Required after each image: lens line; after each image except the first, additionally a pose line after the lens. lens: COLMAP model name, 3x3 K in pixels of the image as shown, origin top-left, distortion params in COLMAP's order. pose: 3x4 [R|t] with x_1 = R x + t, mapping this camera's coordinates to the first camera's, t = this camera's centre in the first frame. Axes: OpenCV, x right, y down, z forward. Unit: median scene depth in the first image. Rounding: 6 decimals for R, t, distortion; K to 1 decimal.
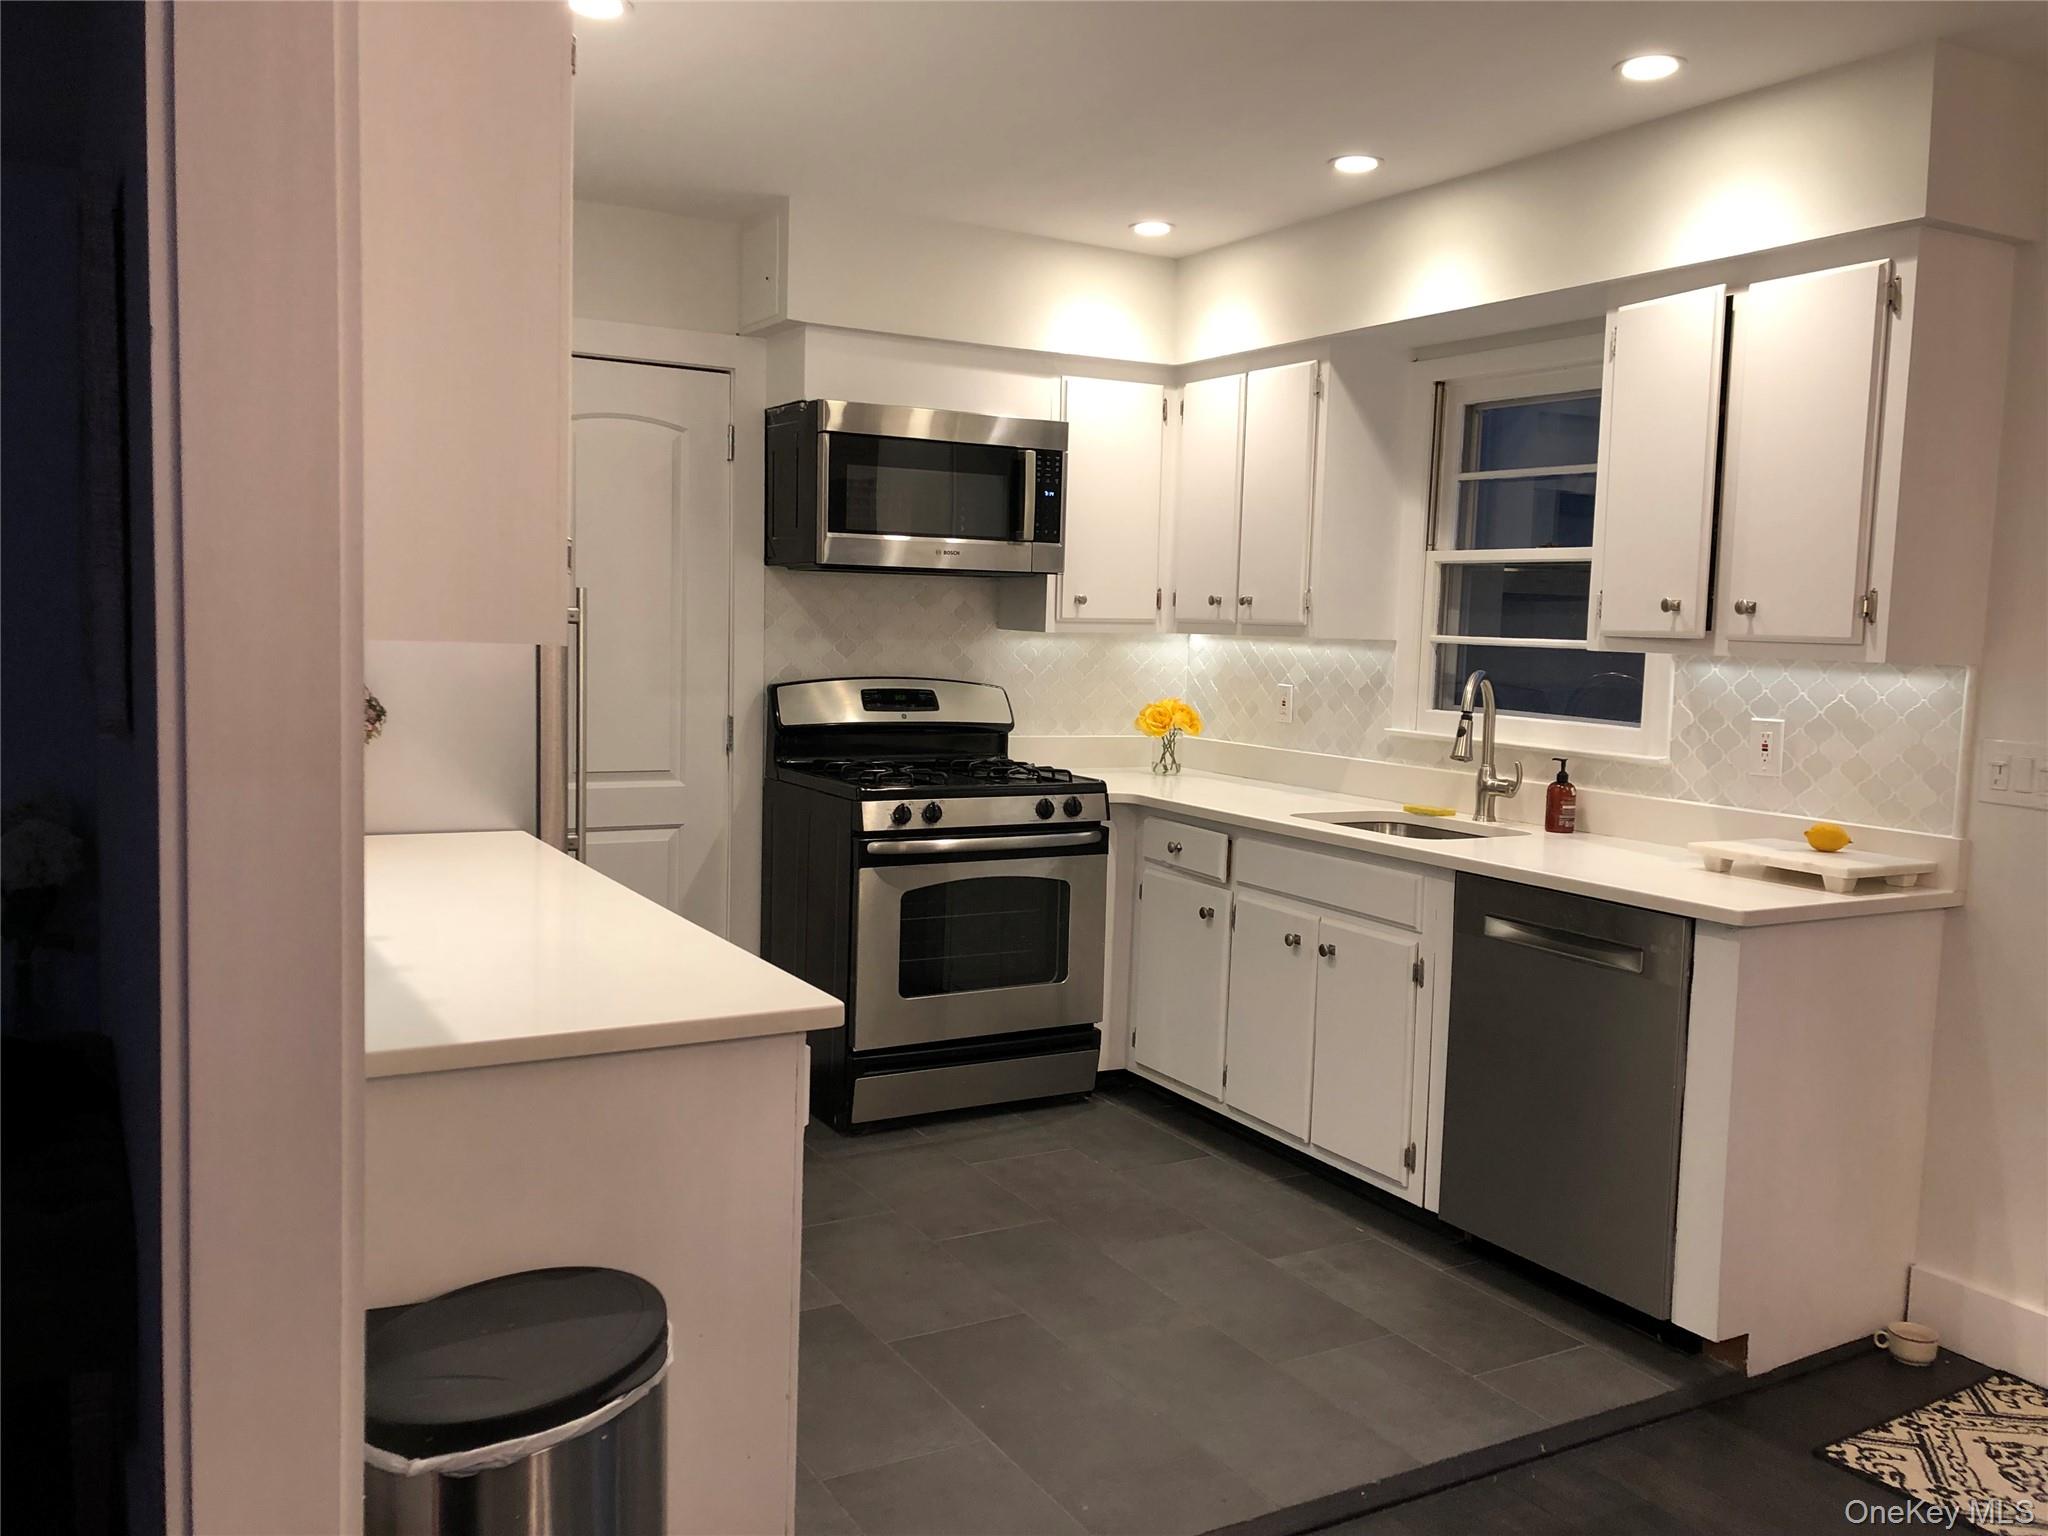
lens RADIAL K [[1643.9, 0, 1025.0], [0, 1643.9, 774.2], [0, 0, 1]] dist [0.053281, -0.078335]
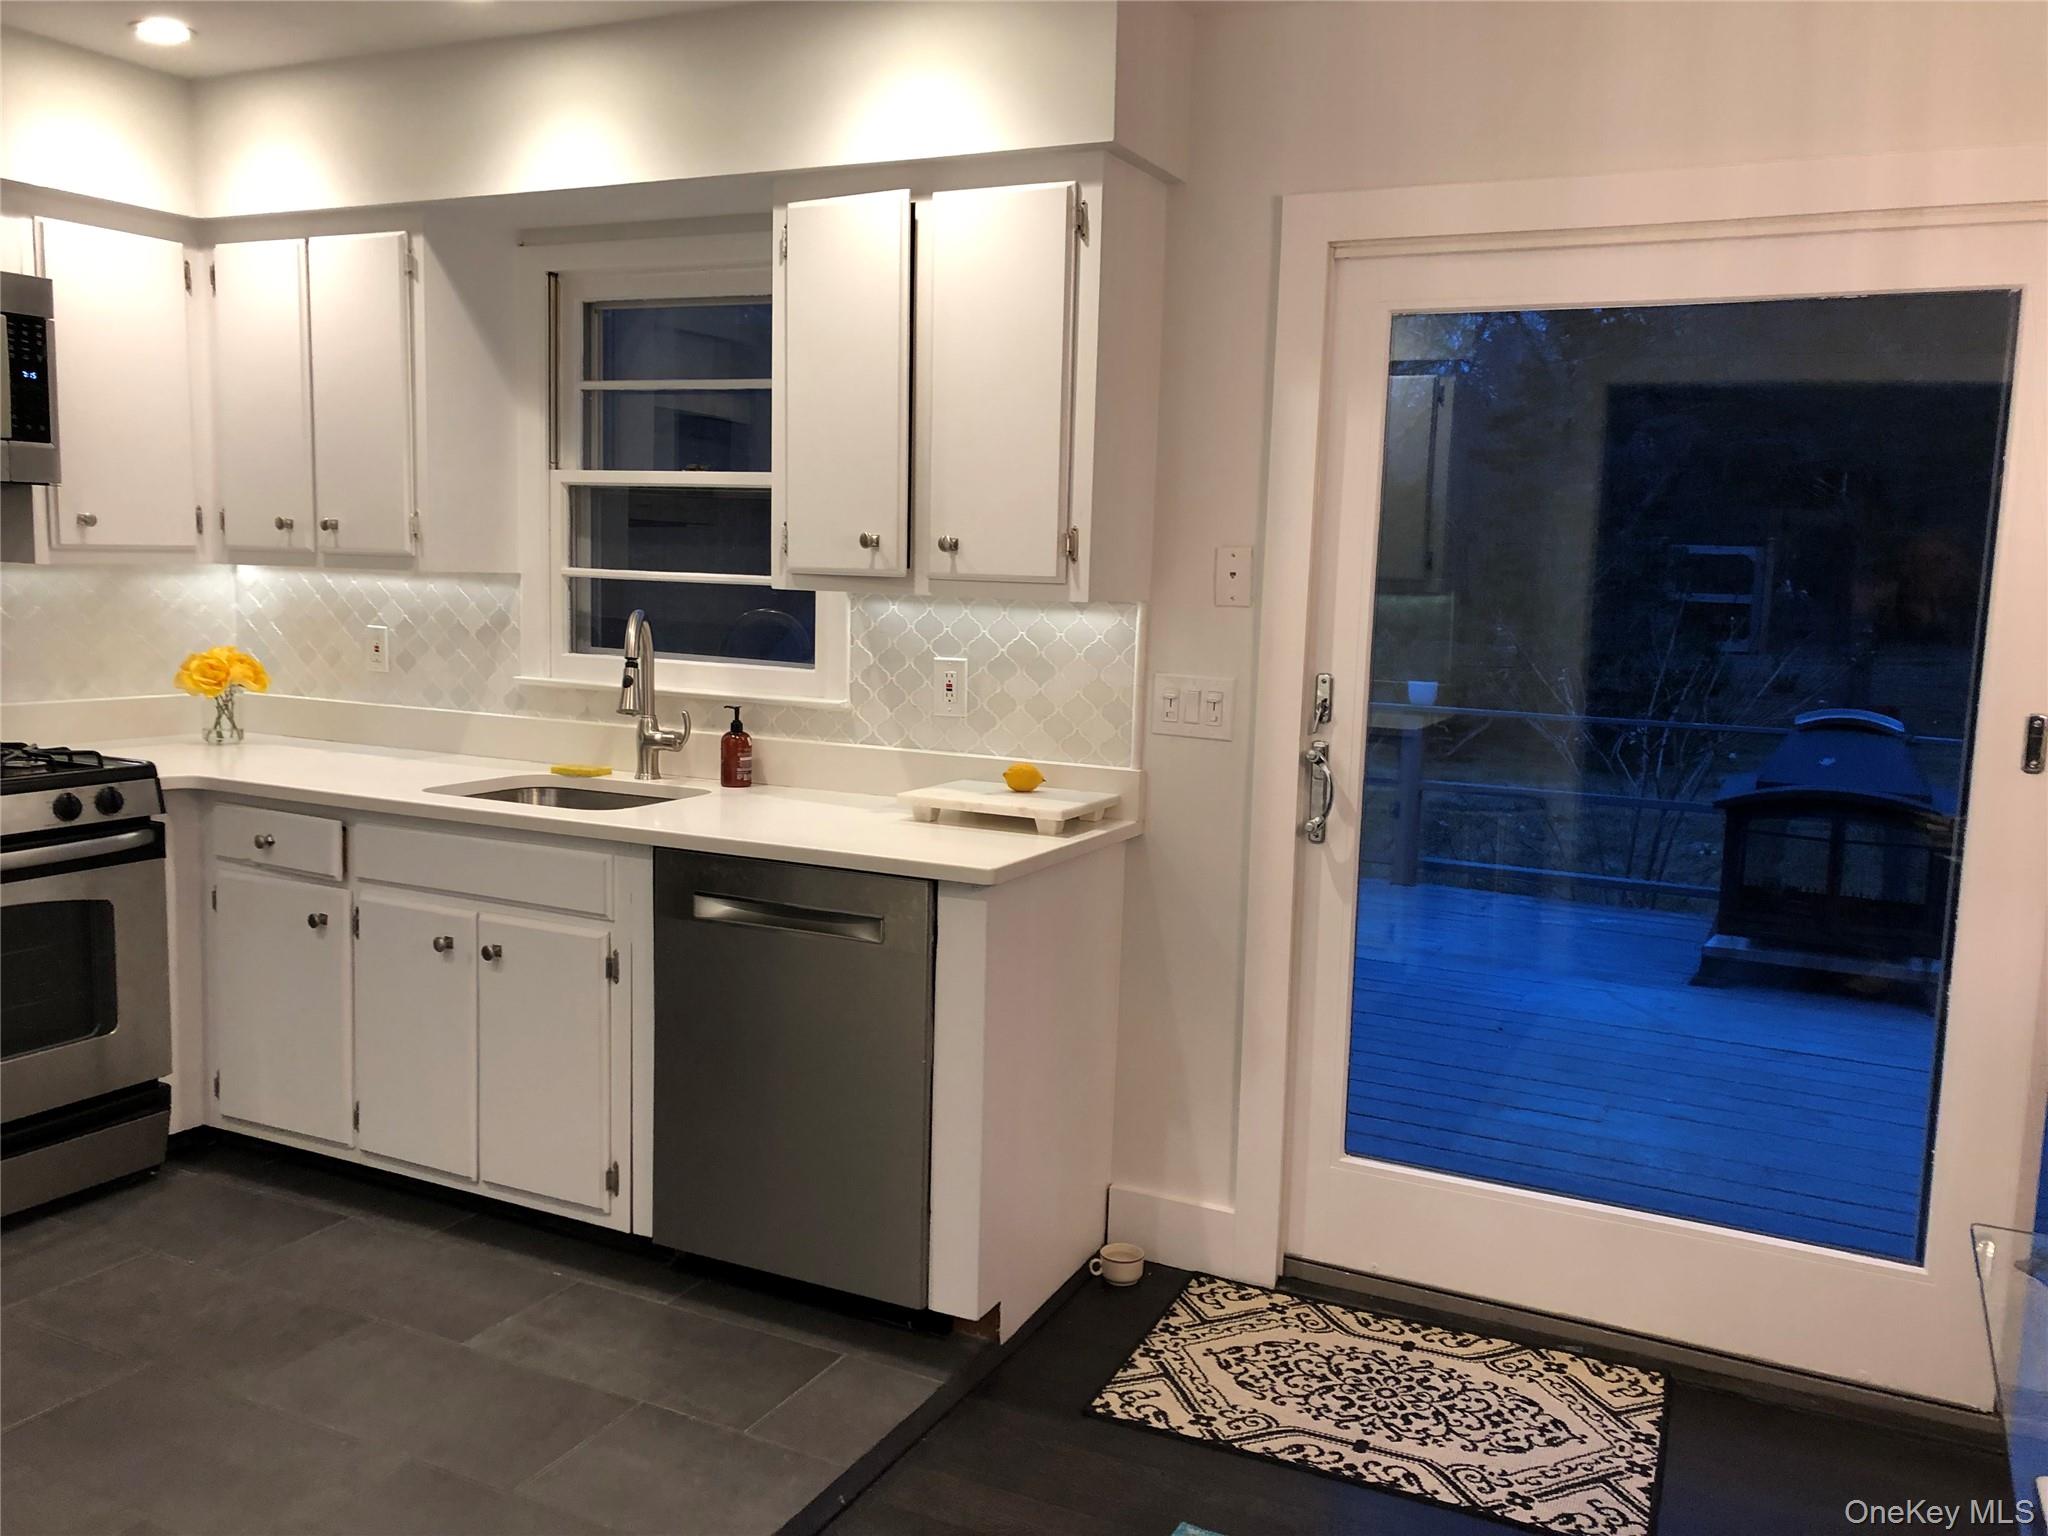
lens RADIAL K [[1643.9, 0, 1025.0], [0, 1643.9, 774.2], [0, 0, 1]] dist [0.053281, -0.078335]
pose [[0.829637, -0.075808, 0.553133, -0.048915], [0.048170, 0.996764, 0.064358, -0.023744], [-0.556222, -0.026749, 0.830603, 0.164027]]
